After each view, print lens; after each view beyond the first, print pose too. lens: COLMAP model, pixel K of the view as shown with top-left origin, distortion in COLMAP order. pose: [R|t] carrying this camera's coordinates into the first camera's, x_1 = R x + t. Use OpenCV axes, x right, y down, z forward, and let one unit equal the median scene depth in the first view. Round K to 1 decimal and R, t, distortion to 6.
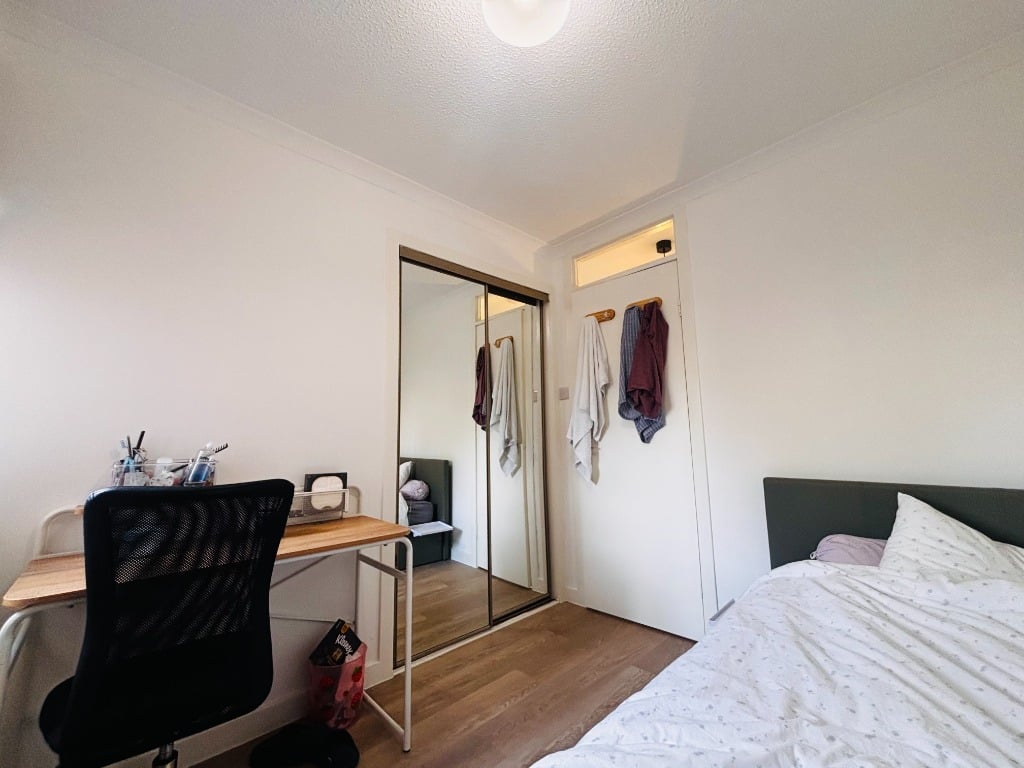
lens RADIAL K [[412.4, 0, 512.0], [0, 412.4, 384.0], [0, 0, 1]] dist [0.000376, 0.000213]
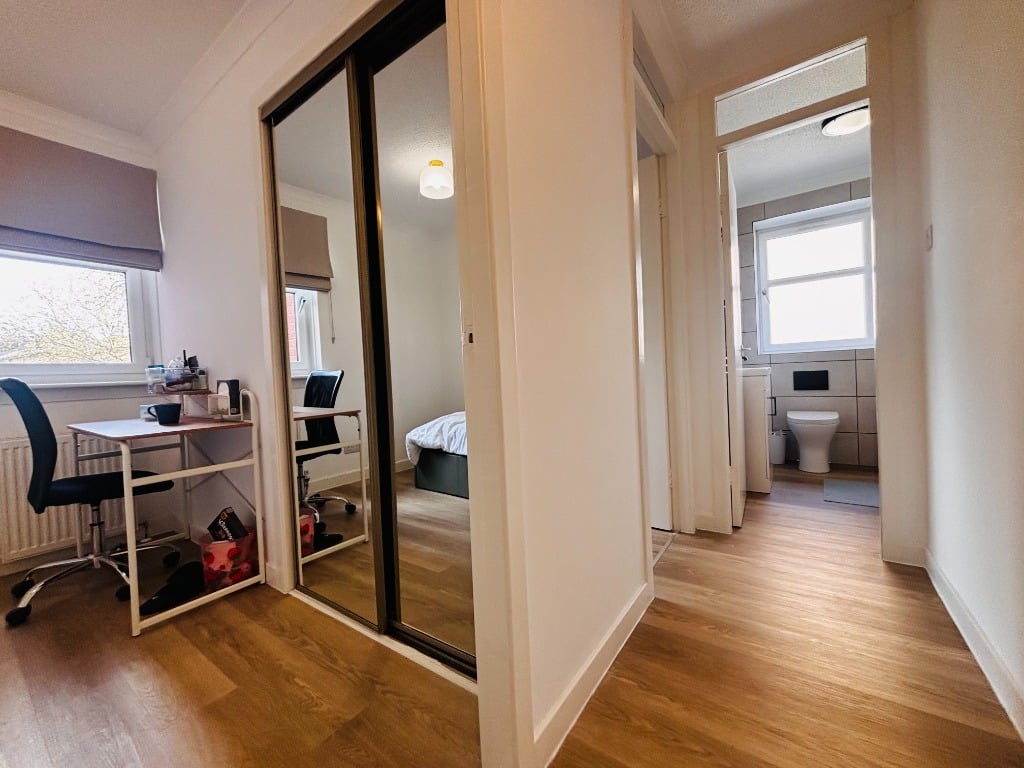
lens RADIAL K [[412.4, 0, 512.0], [0, 412.4, 384.0], [0, 0, 1]] dist [0.000376, 0.000213]
pose [[0.196942, 0.032300, -0.979883, 0.806710], [0.168572, 0.983457, 0.066298, 0.287029], [0.965814, -0.178237, 0.188239, 1.560338]]
